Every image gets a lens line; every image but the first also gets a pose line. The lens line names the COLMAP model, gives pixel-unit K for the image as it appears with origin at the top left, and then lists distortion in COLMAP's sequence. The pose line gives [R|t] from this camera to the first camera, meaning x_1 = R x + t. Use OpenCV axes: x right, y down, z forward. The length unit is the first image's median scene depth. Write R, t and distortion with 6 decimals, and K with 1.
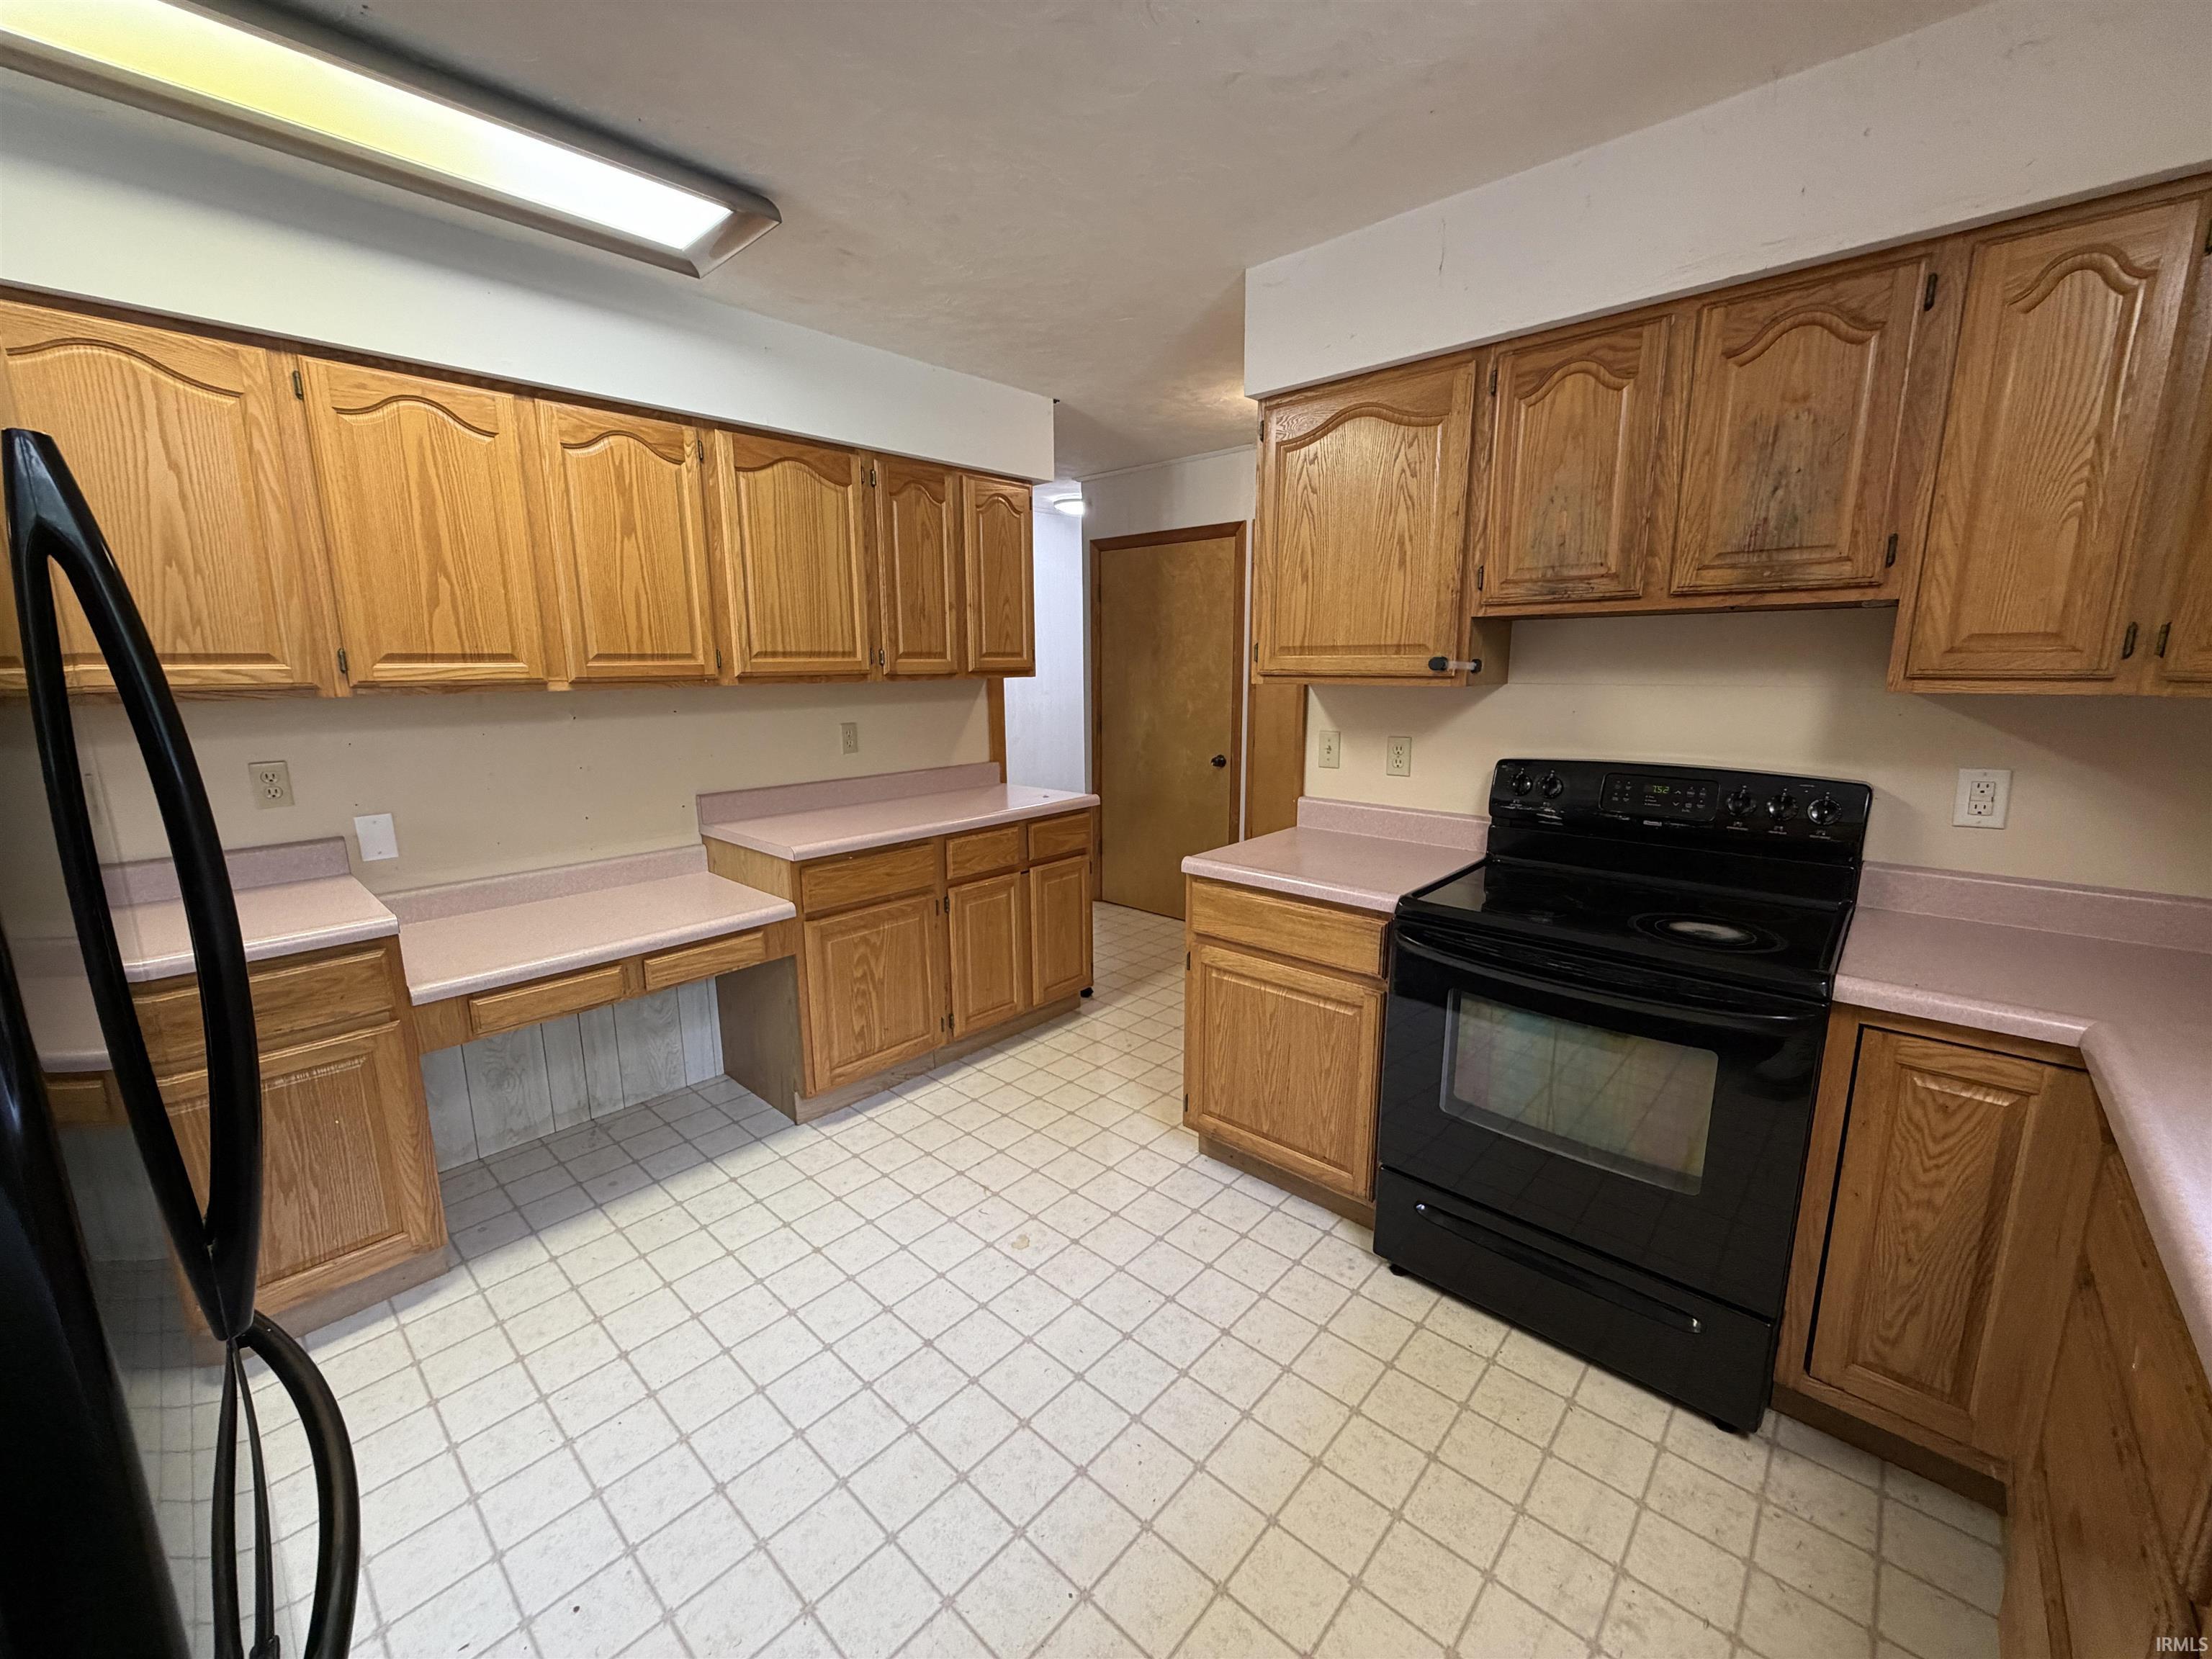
lens RADIAL K [[881.5, 0, 1101.8], [0, 881.5, 826.5], [0, 0, 1]] dist [0.000268, 0.000262]
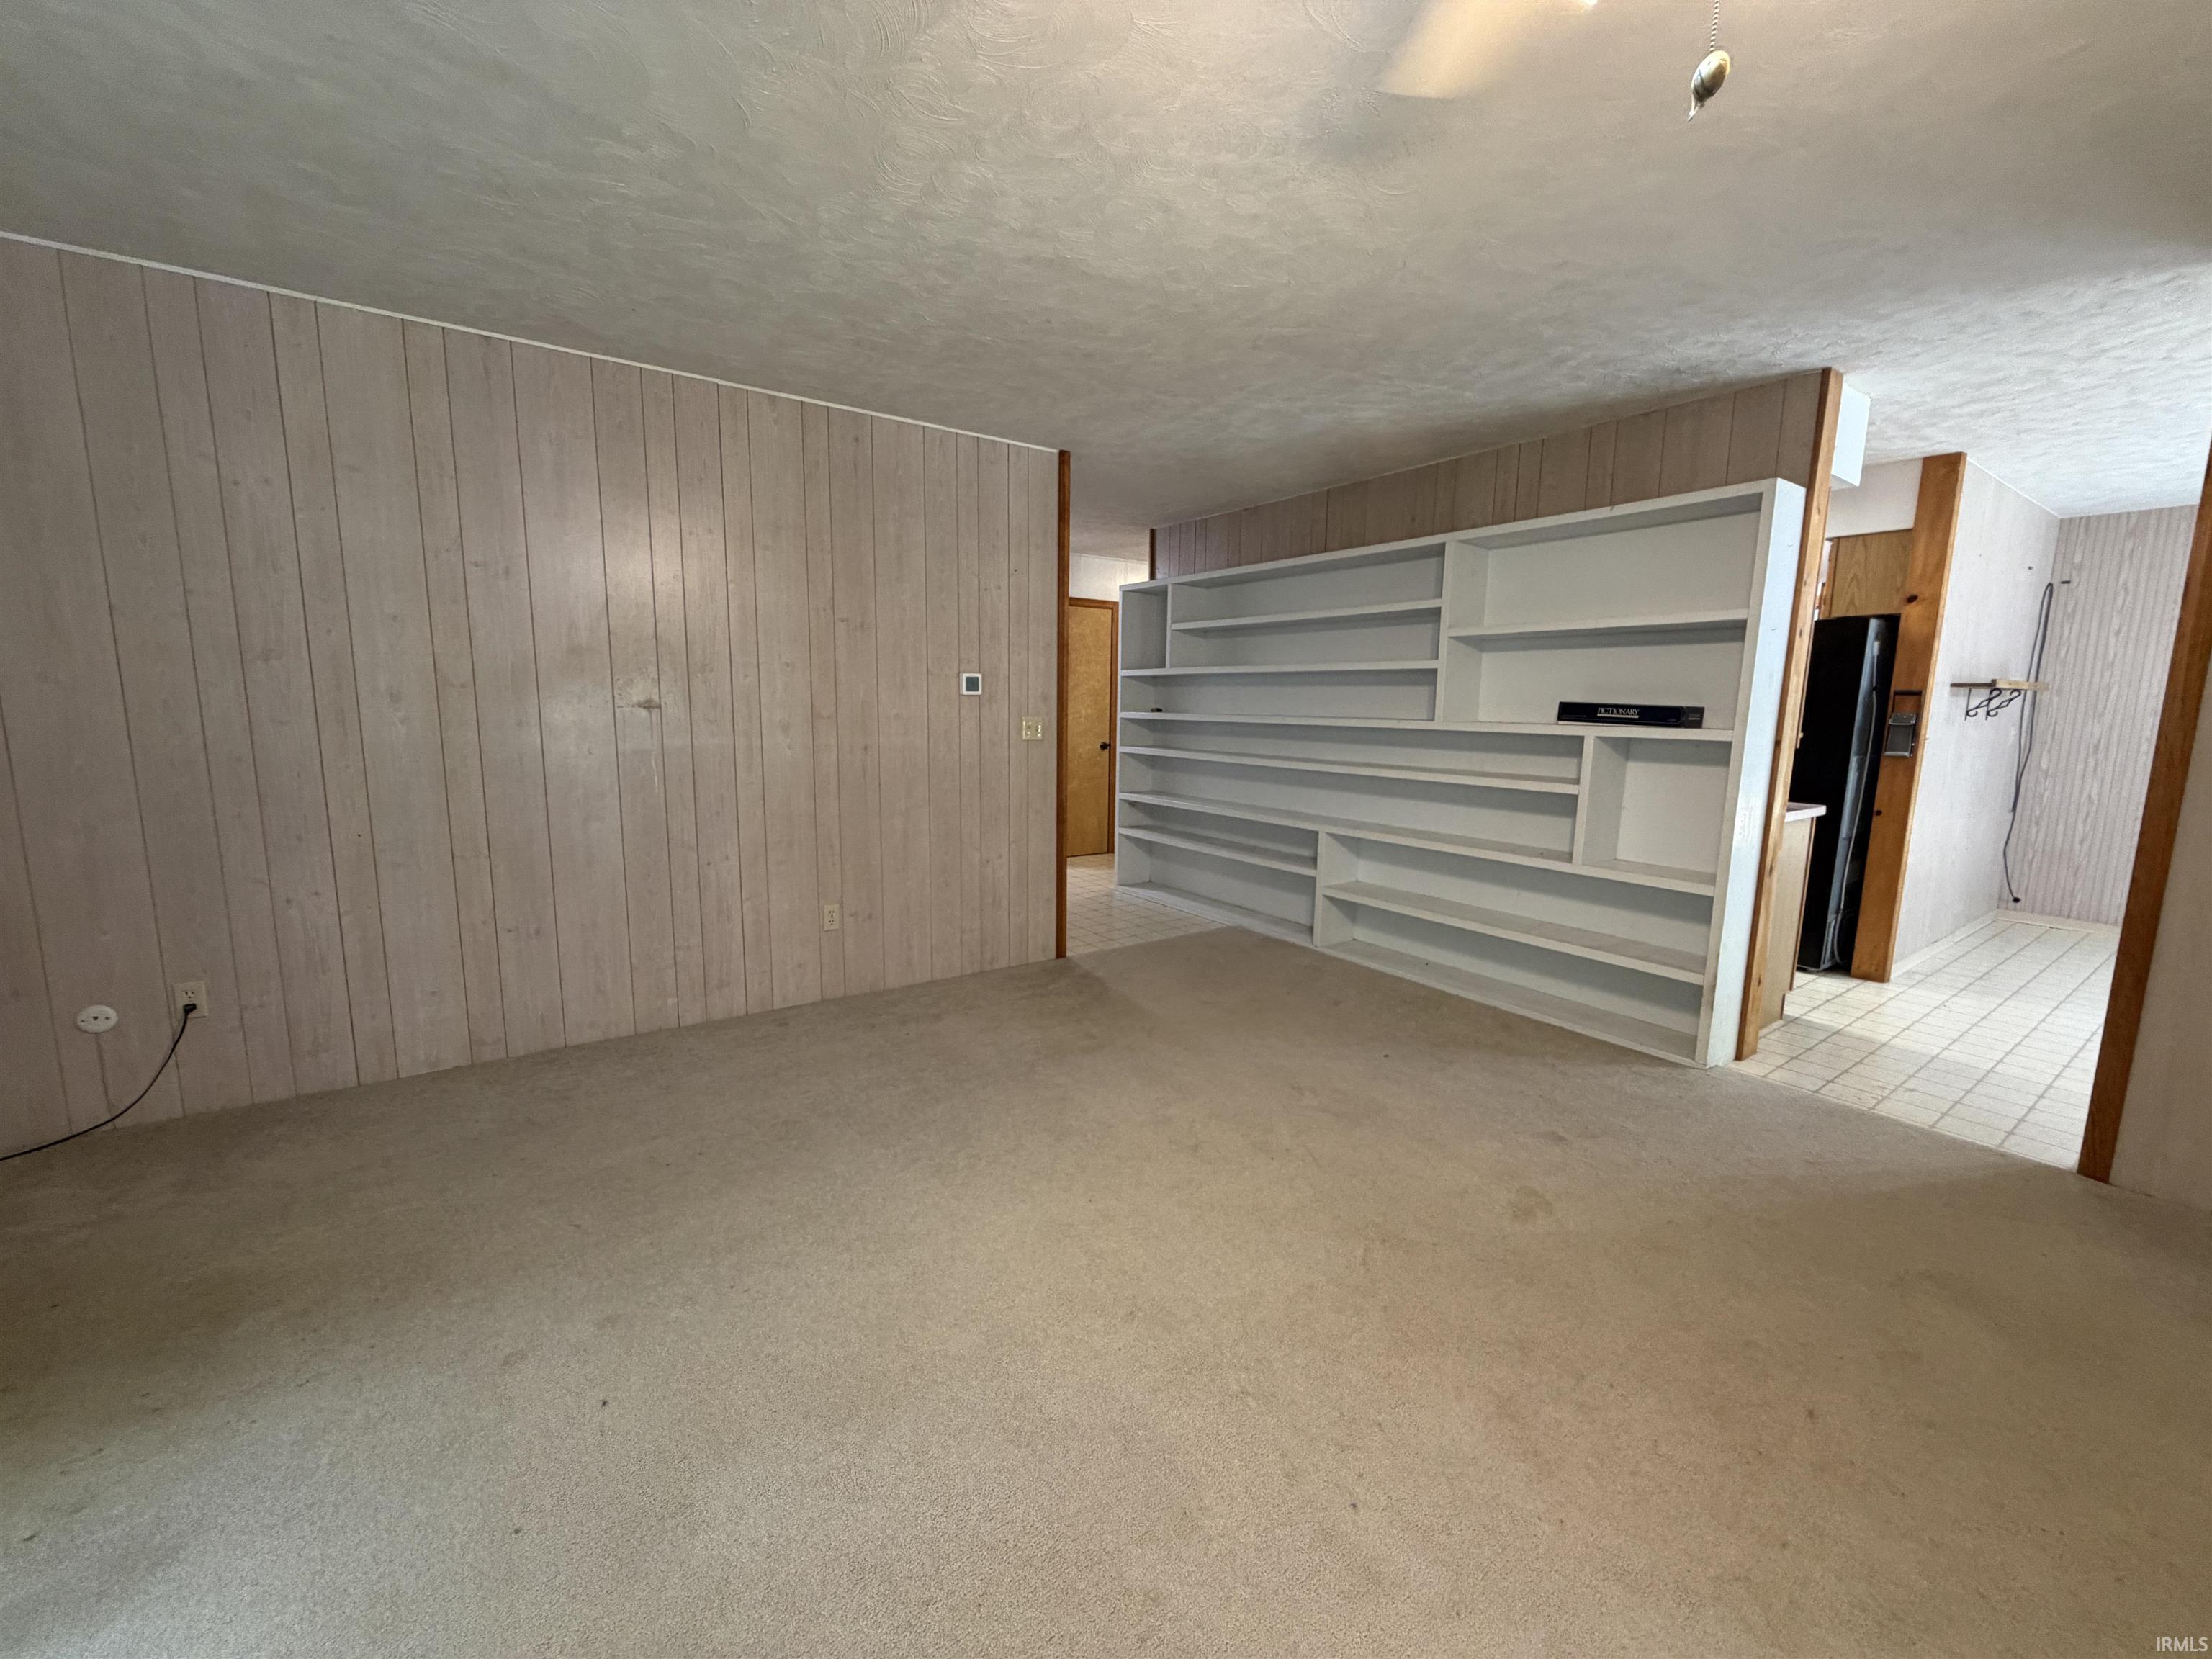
lens RADIAL K [[896.7, 0, 1106.0], [0, 896.7, 829.5], [0, 0, 1]] dist [0.000366, 0.000190]
pose [[0.205764, -0.131844, 0.969680, -3.178052], [0.167630, 0.980986, 0.097810, -0.183585], [-0.964138, 0.142421, 0.223953, 1.440097]]
